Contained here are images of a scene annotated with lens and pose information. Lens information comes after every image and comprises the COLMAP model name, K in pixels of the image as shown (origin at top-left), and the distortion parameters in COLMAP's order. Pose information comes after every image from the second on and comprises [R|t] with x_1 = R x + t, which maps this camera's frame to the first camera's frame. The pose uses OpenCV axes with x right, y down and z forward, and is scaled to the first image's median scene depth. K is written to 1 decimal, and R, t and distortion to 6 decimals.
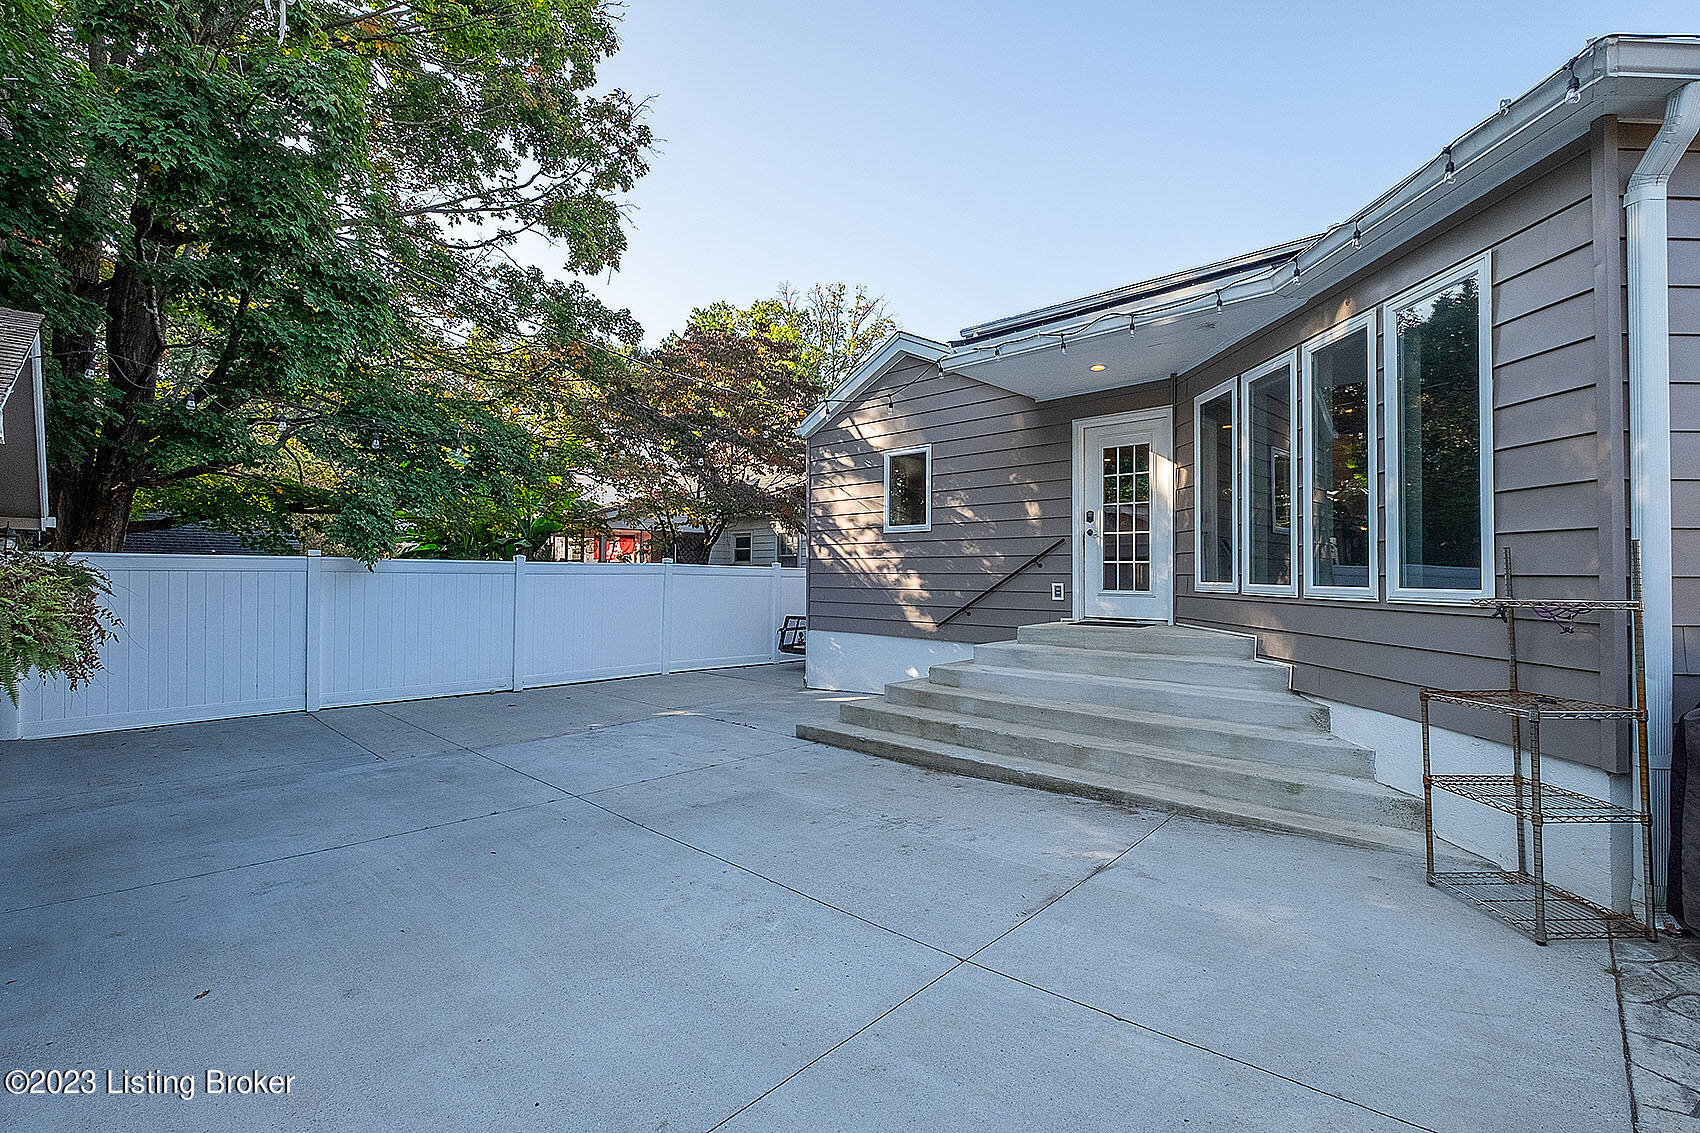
lens RADIAL K [[749.8, 0, 850.3], [0, 749.8, 566.1], [0, 0, 1]] dist [-0.002321, -0.000131]
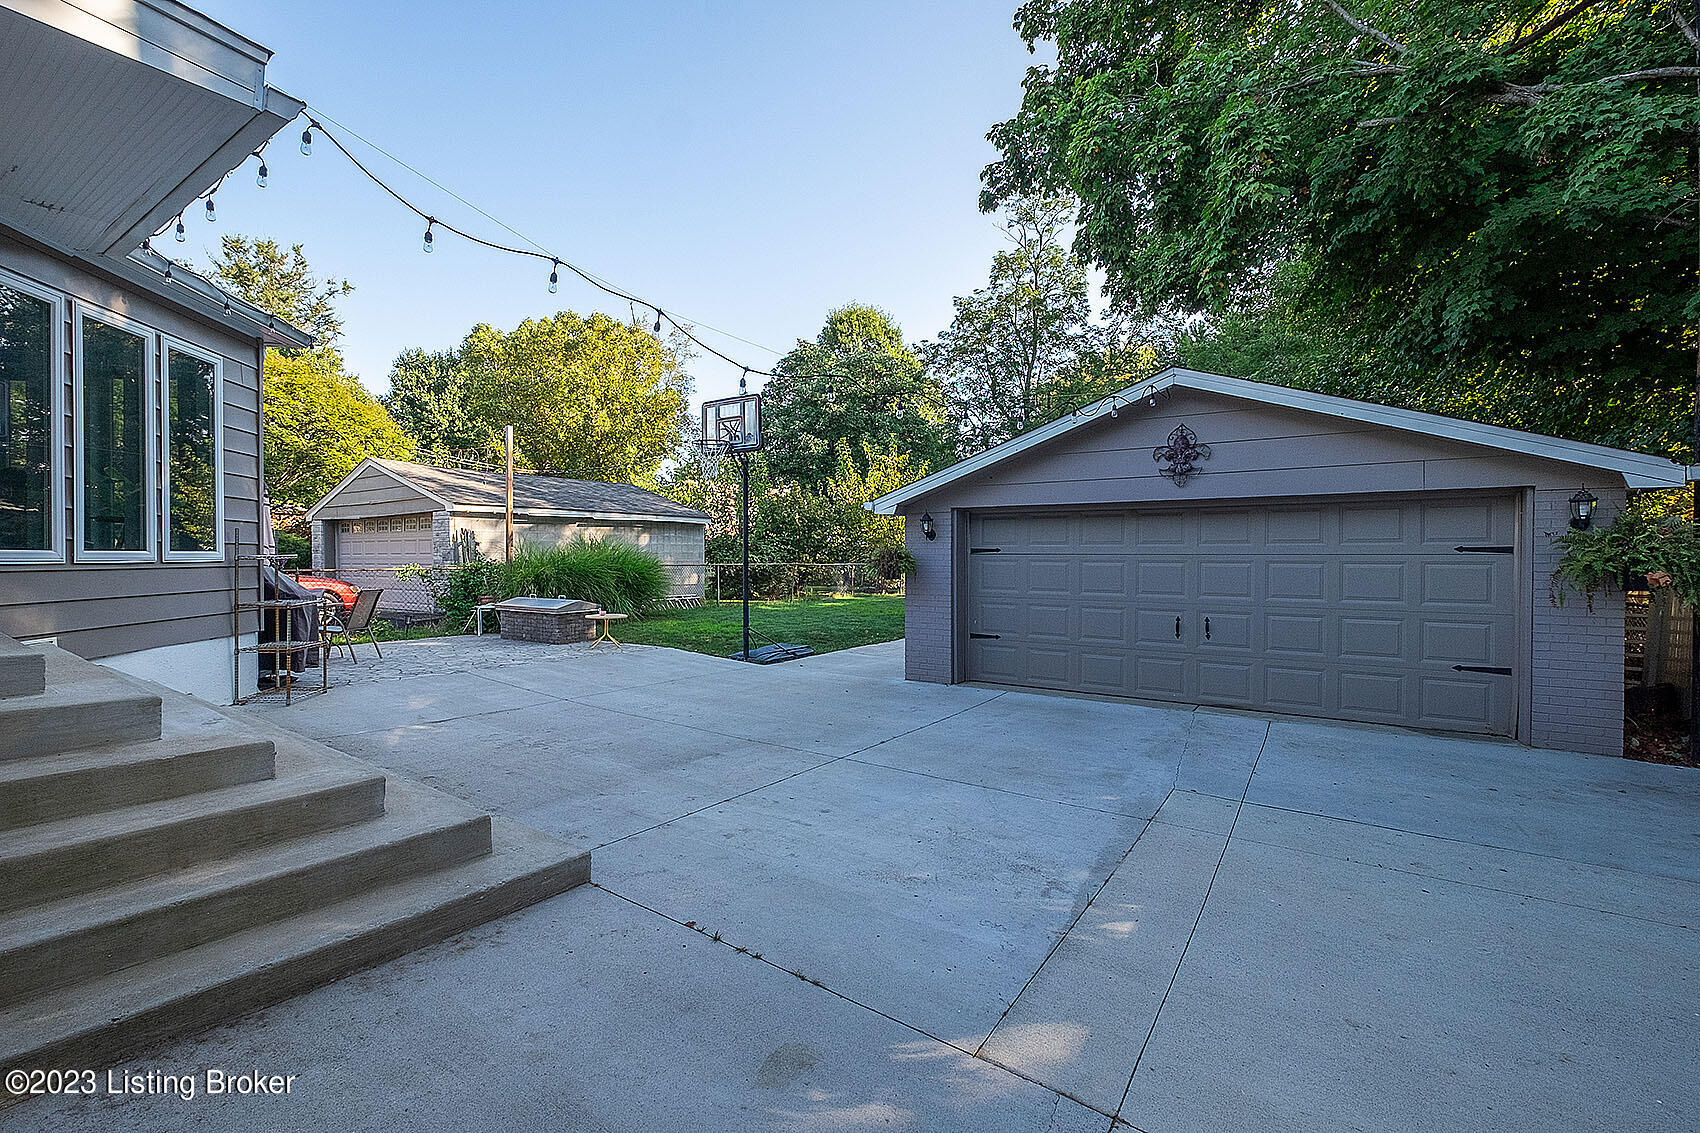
lens RADIAL K [[749.8, 0, 855.9], [0, 749.8, 562.6], [0, 0, 1]] dist [-0.002321, -0.000131]
pose [[-0.986718, -0.002195, -0.162427, -0.230609], [-0.001305, 0.999984, -0.005584, 0.046148], [0.162436, -0.005298, -0.986705, 2.142194]]
